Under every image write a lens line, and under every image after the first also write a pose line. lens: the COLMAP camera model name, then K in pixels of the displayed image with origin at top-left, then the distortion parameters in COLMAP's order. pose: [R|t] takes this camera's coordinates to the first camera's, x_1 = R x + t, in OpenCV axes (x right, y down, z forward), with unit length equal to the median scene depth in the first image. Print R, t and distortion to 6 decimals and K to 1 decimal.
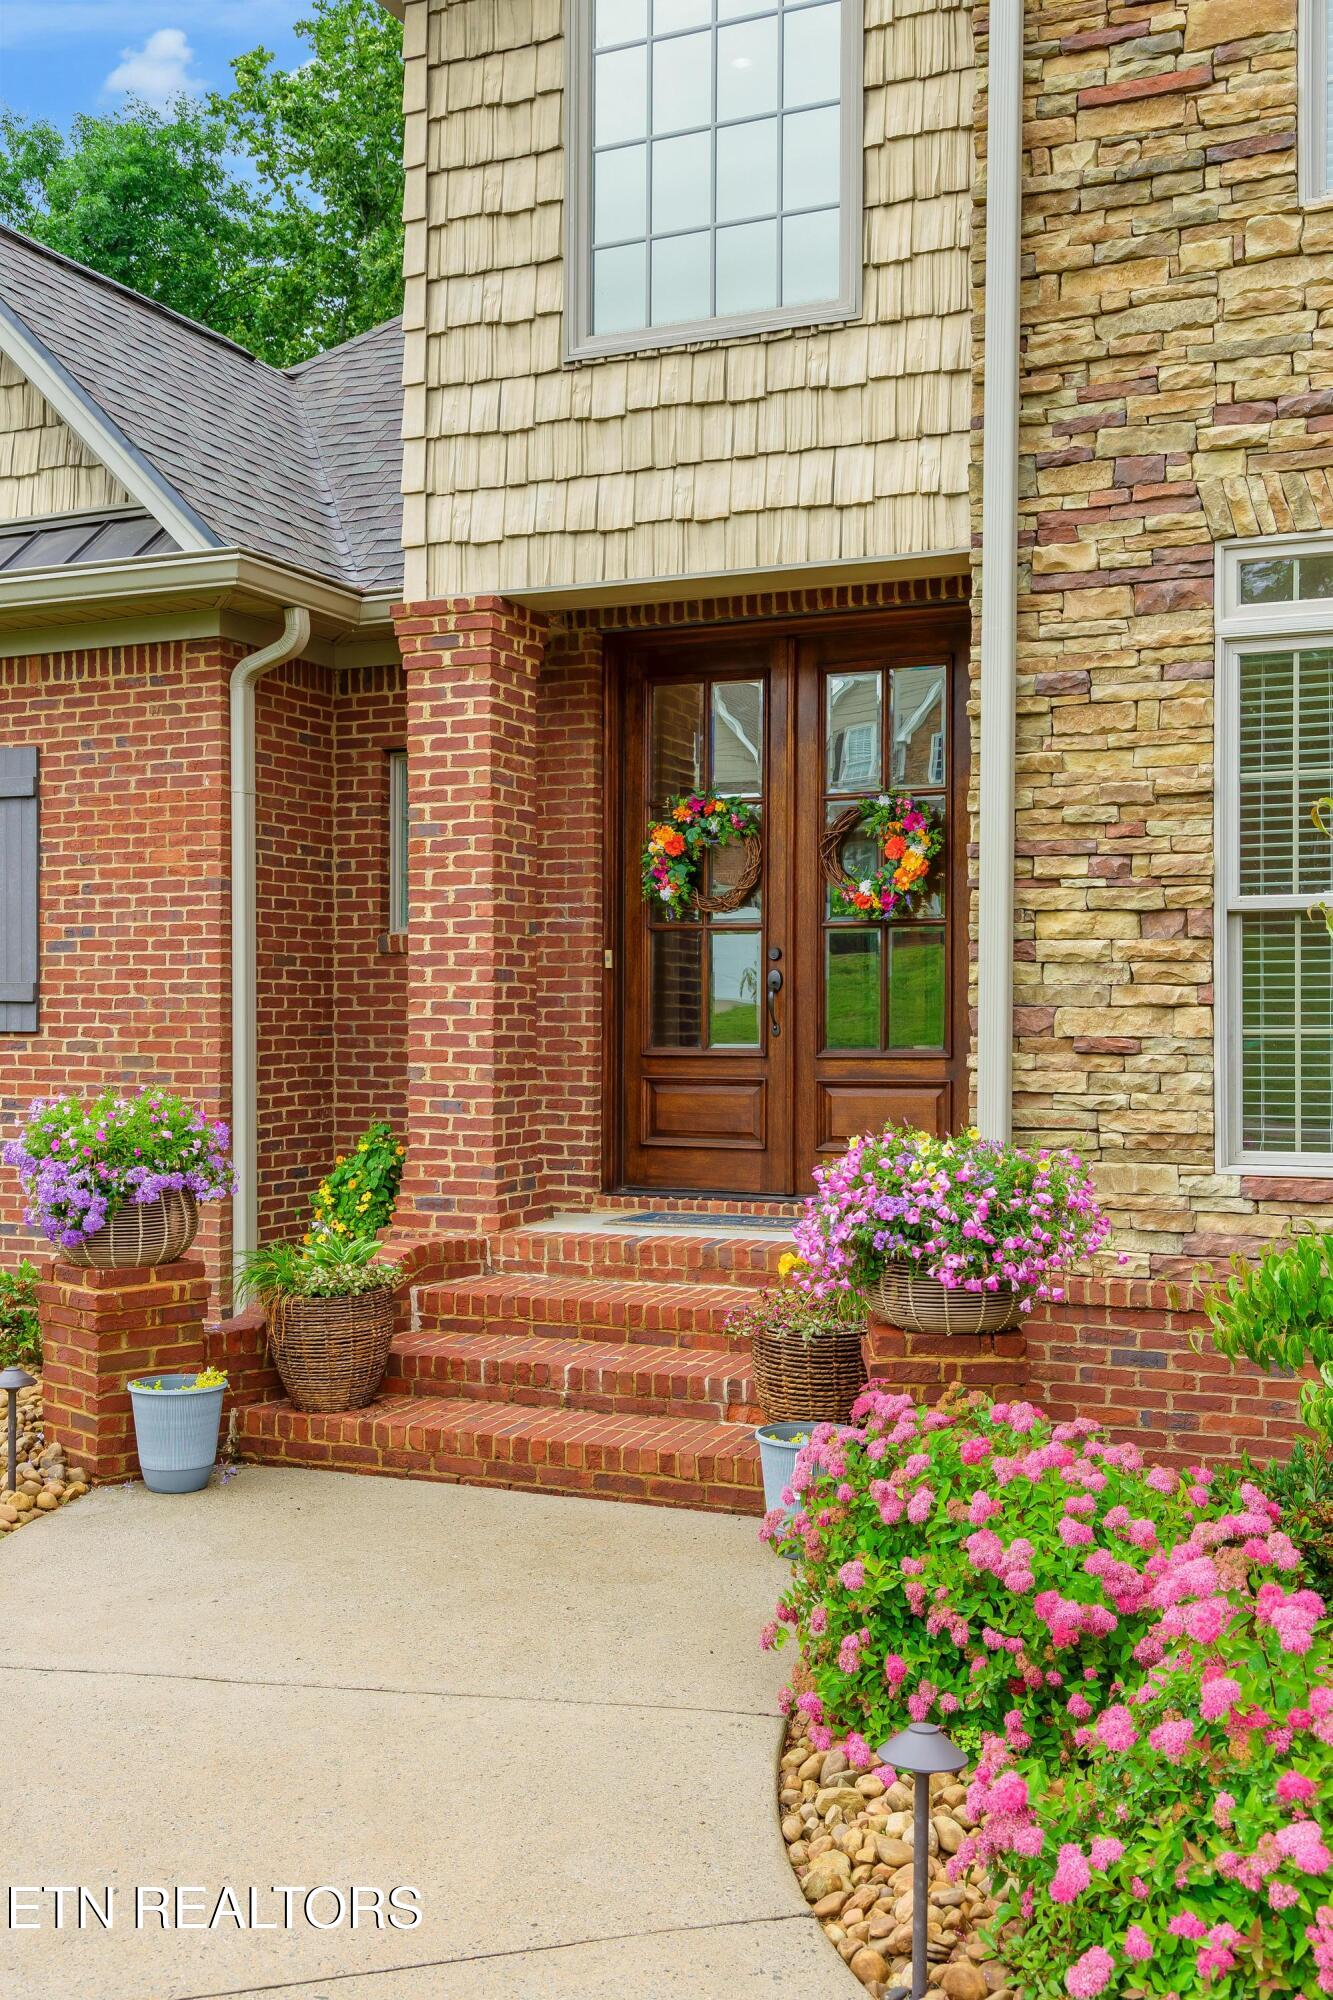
lens RADIAL K [[1995.2, 0, 664.4], [0, 1995.2, 1004.5], [0, 0, 1]] dist [0.032032, 0.000000]
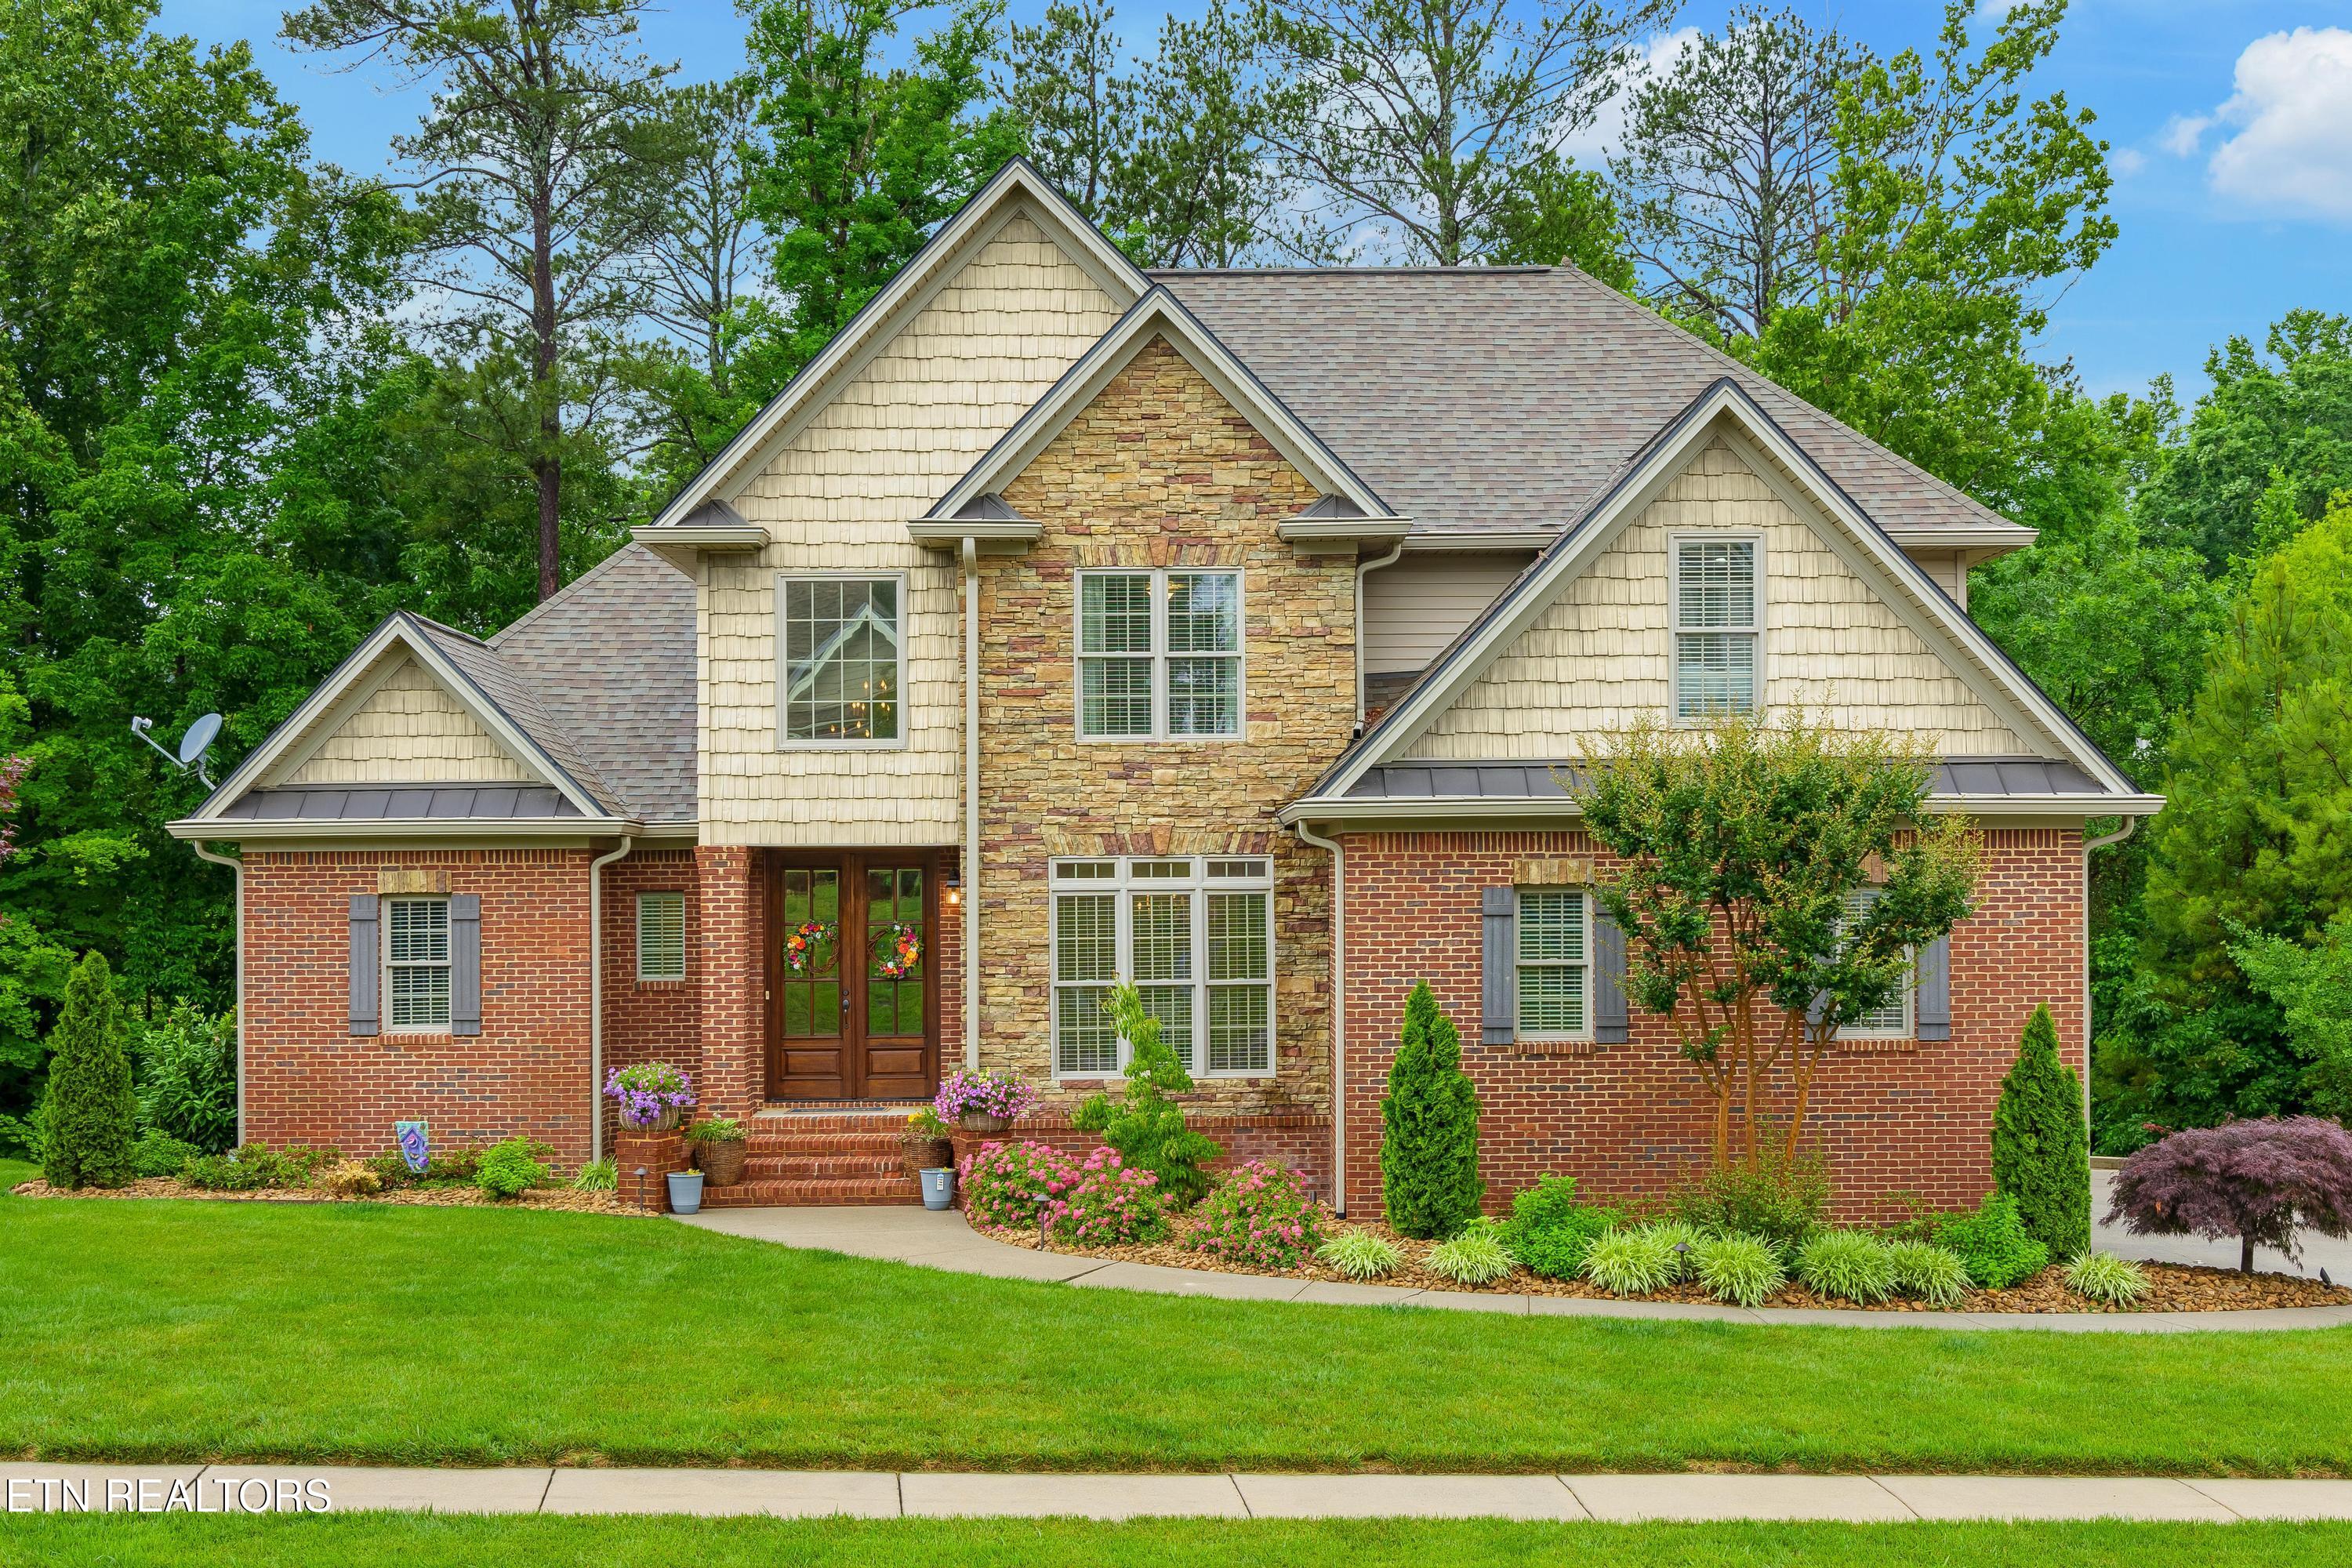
lens RADIAL K [[2727.3, 0, 1173.7], [0, 2727.3, 787.0], [0, 0, 1]] dist [-0.016202, 0.000000]
pose [[0.908706, 0.006770, 0.417381, -1.143733], [0.008510, 0.999360, -0.034739, -0.188074], [-0.417349, 0.035119, 0.908067, -2.511663]]
